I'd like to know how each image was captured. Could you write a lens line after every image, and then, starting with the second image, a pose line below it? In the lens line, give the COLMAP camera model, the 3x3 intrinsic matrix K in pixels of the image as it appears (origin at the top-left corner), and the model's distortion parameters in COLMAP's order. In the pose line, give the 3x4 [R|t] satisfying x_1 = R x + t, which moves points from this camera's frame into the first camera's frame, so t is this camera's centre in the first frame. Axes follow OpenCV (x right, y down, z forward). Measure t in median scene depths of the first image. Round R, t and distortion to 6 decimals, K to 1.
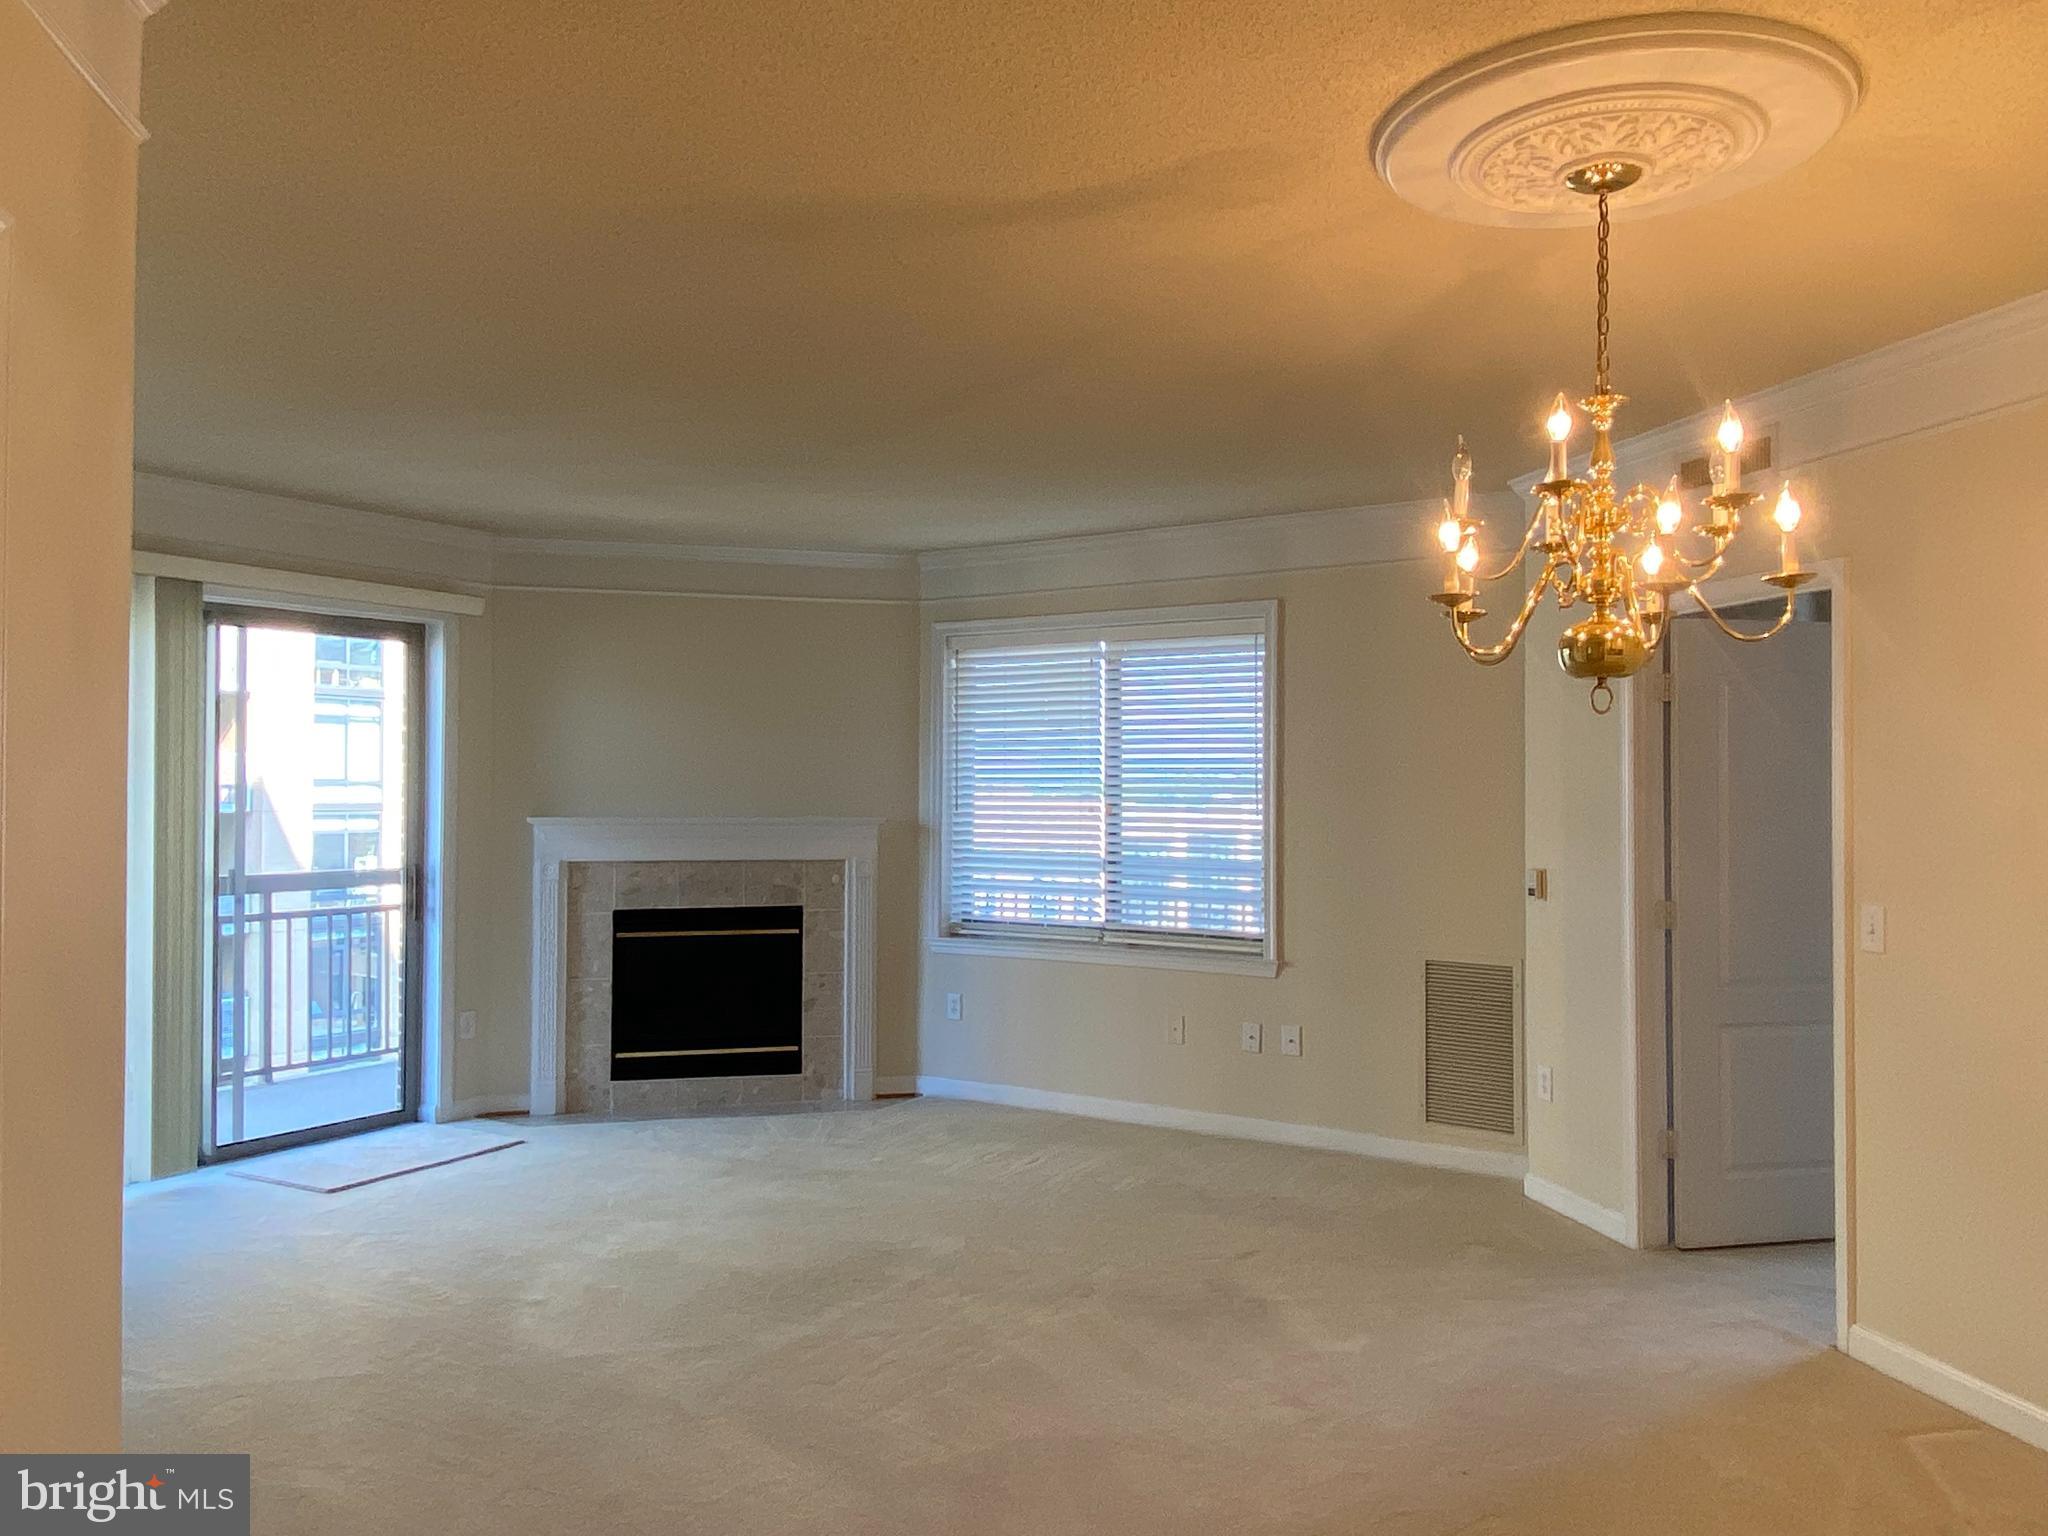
lens RADIAL K [[1508.0, 0, 1030.7], [0, 1508.0, 760.7], [0, 0, 1]] dist [0.061278, -0.063307]
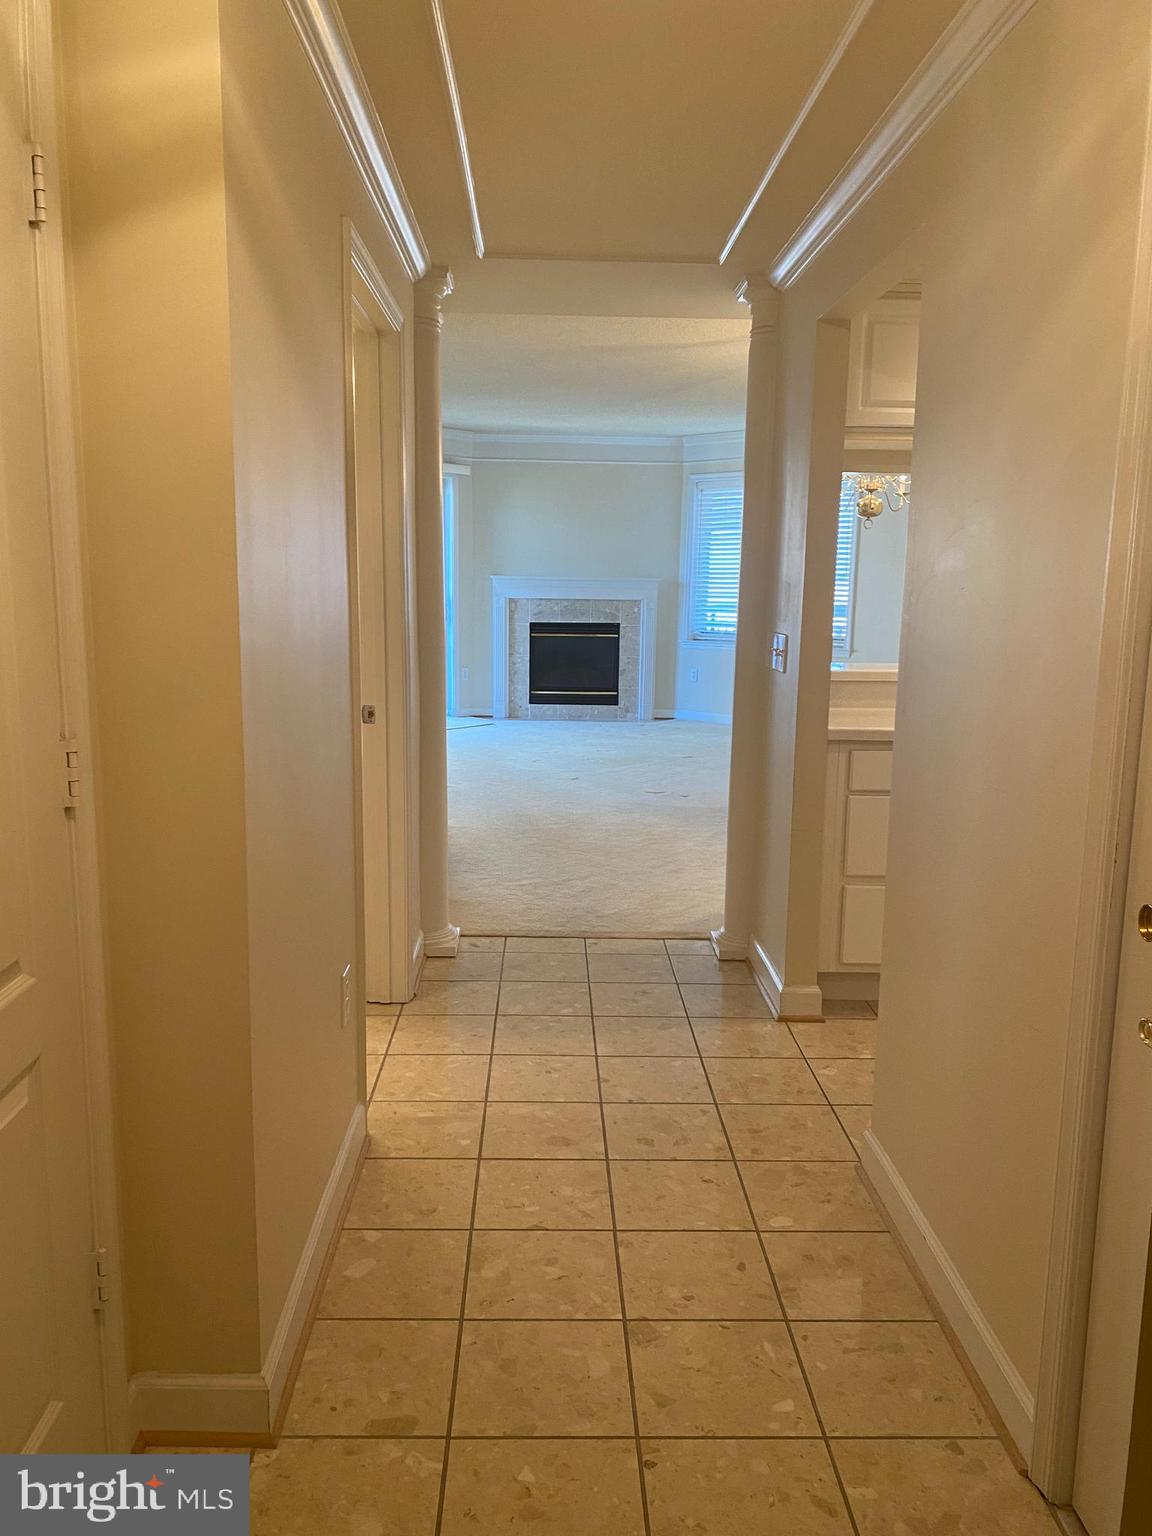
lens RADIAL K [[1170.4, 0, 581.8], [0, 1170.4, 781.3], [0, 0, 1]] dist [0.039204, -0.038151]
pose [[0.988080, 0.039847, -0.148691, 0.052143], [-0.011112, 0.981859, 0.189284, 0.010612], [0.153537, -0.185376, 0.970599, -0.742845]]
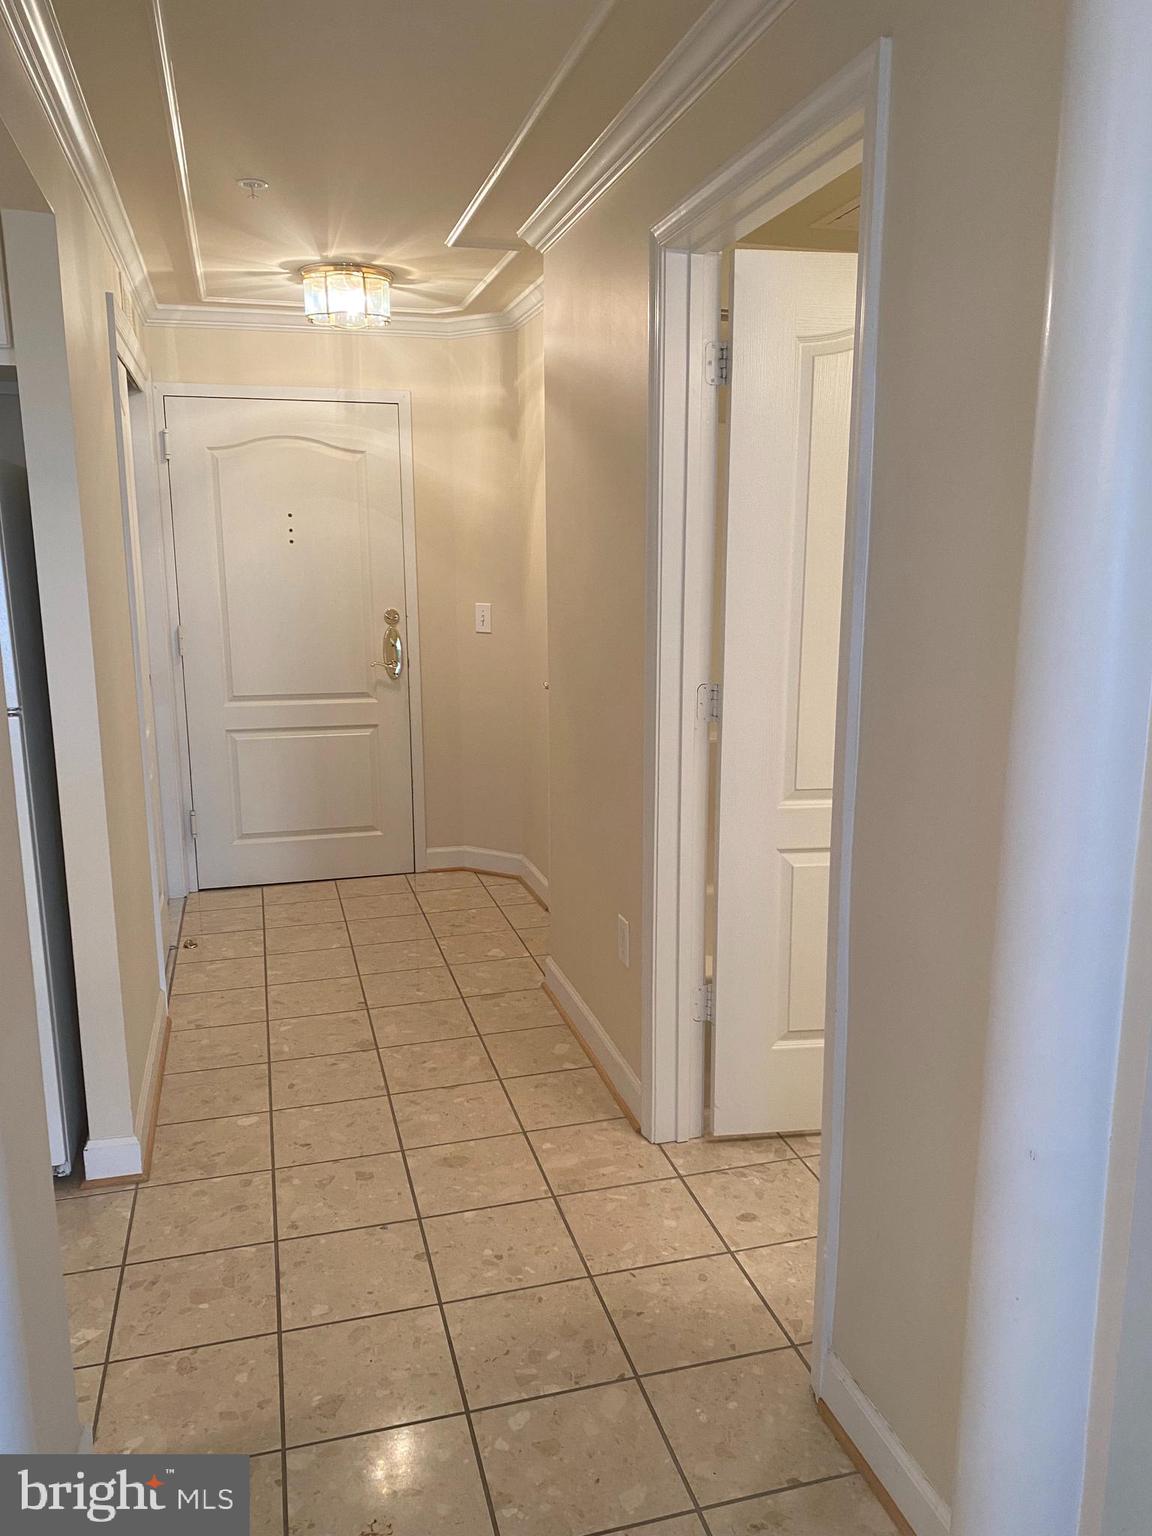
lens RADIAL K [[1170.4, 0, 588.6], [0, 1170.4, 769.3], [0, 0, 1]] dist [0.039204, -0.038151]
pose [[-0.995872, 0.018152, -0.088931, -0.318508], [0.002142, 0.984225, 0.176909, 0.004829], [0.090739, 0.175988, -0.980201, 2.898334]]
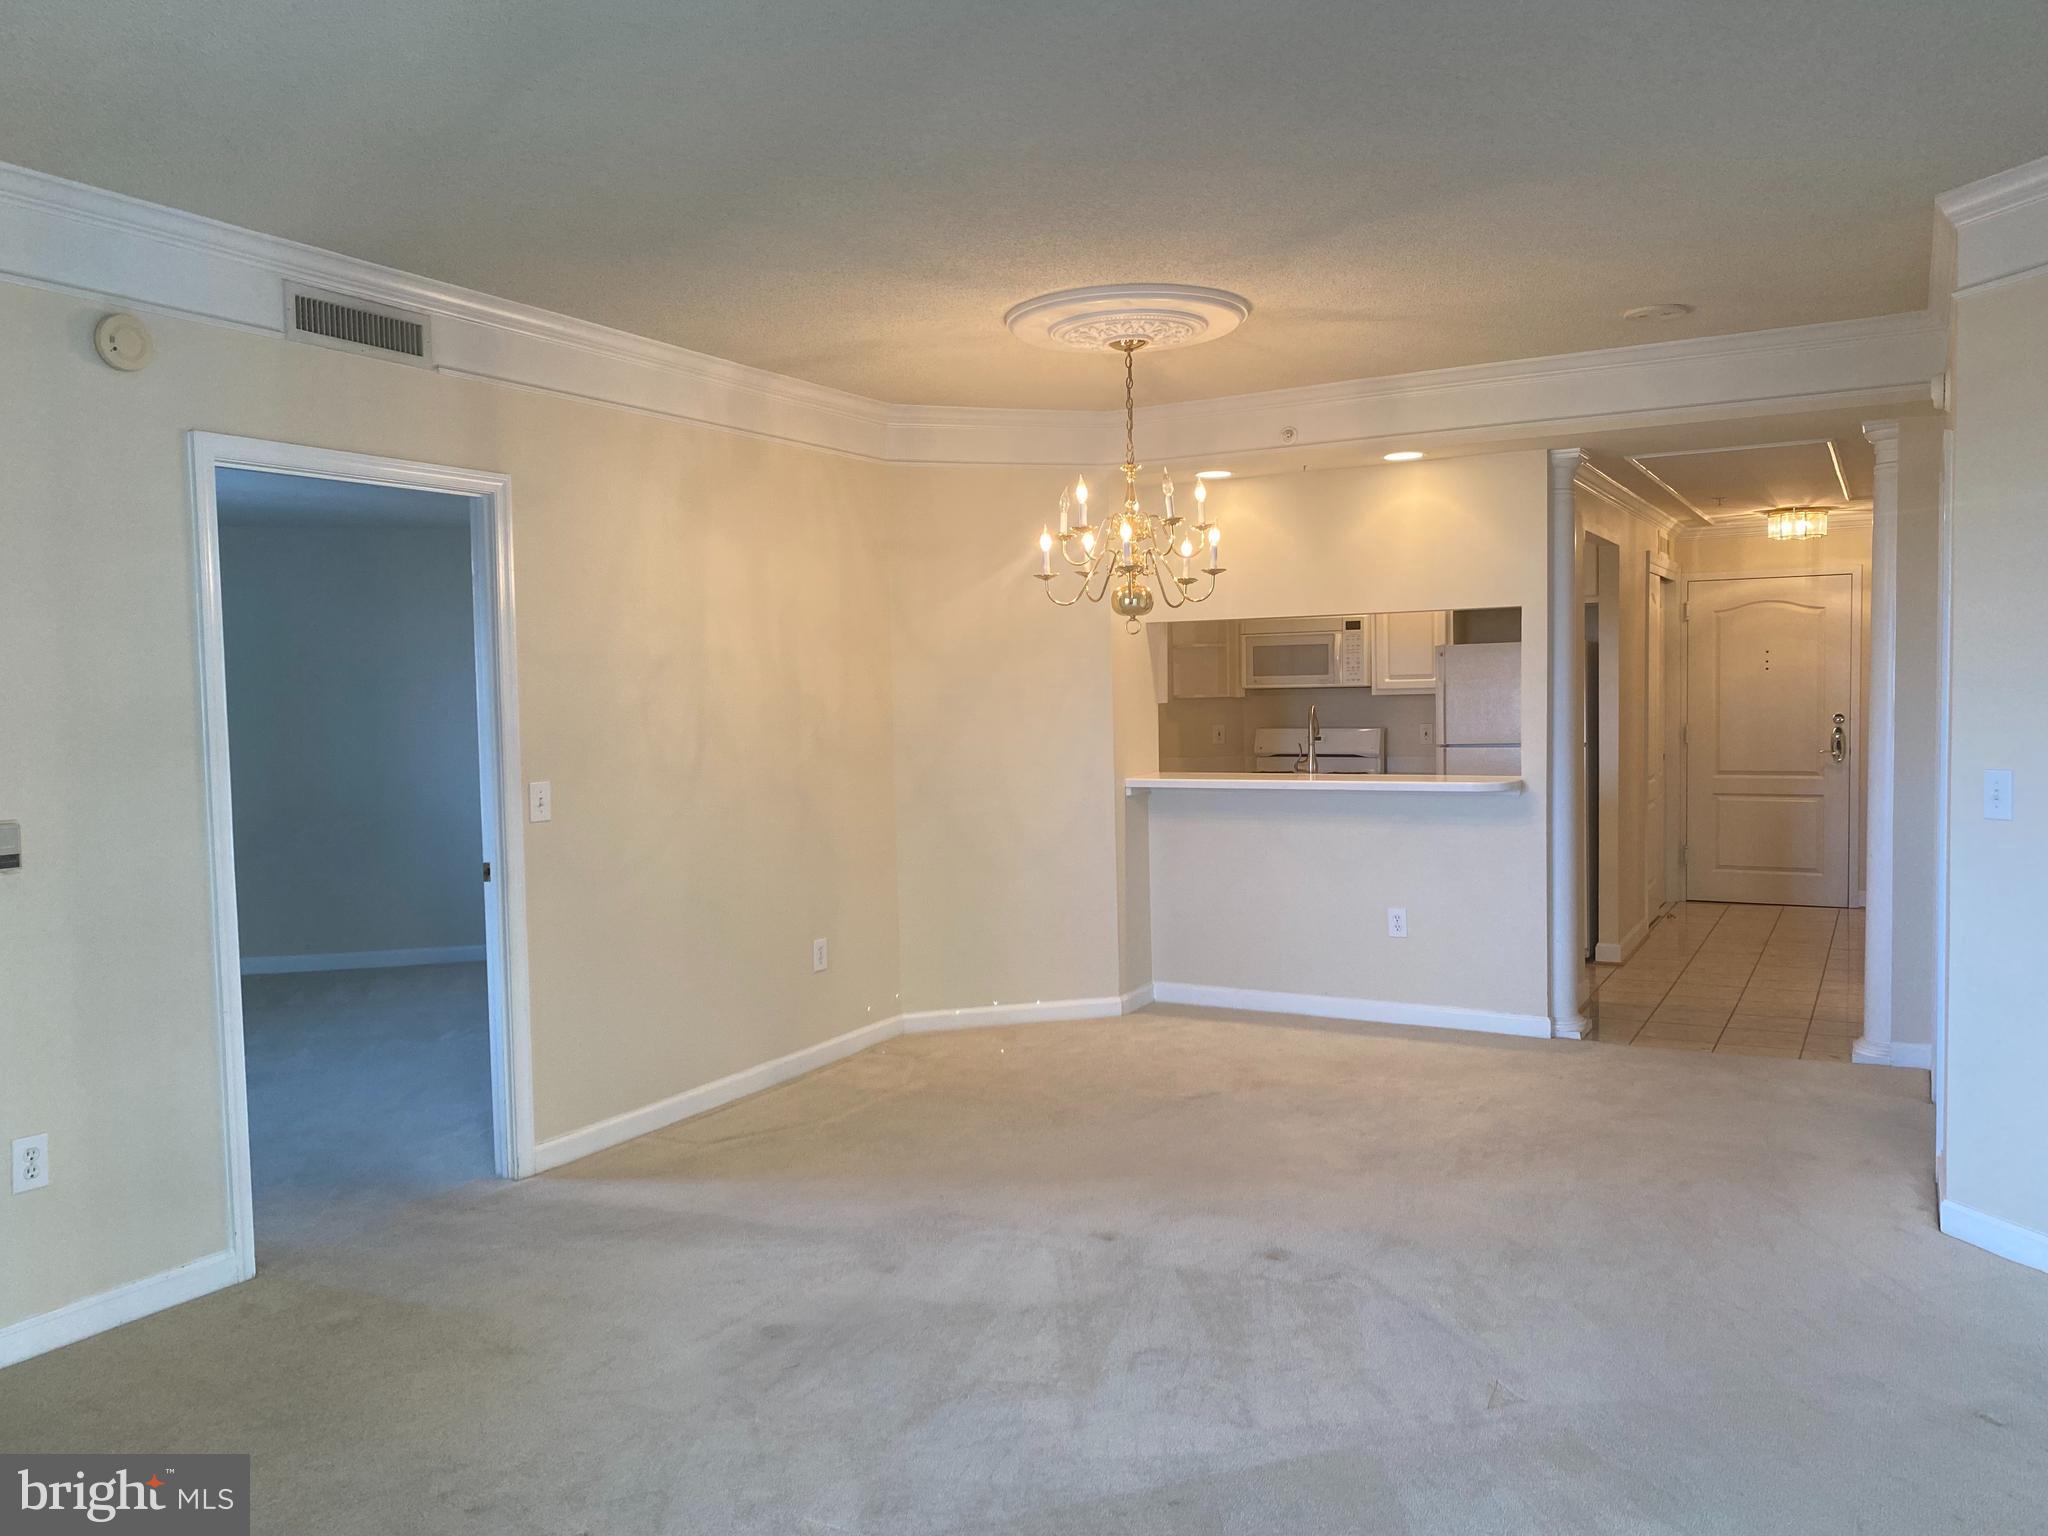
lens RADIAL K [[1560.6, 0, 1030.5], [0, 1560.6, 779.5], [0, 0, 1]] dist [0.039204, -0.038151]
pose [[-0.768070, -0.024648, 0.639891, -1.710259], [0.008197, 0.998799, 0.048312, 0.080680], [-0.640313, 0.042352, -0.766946, 6.699691]]
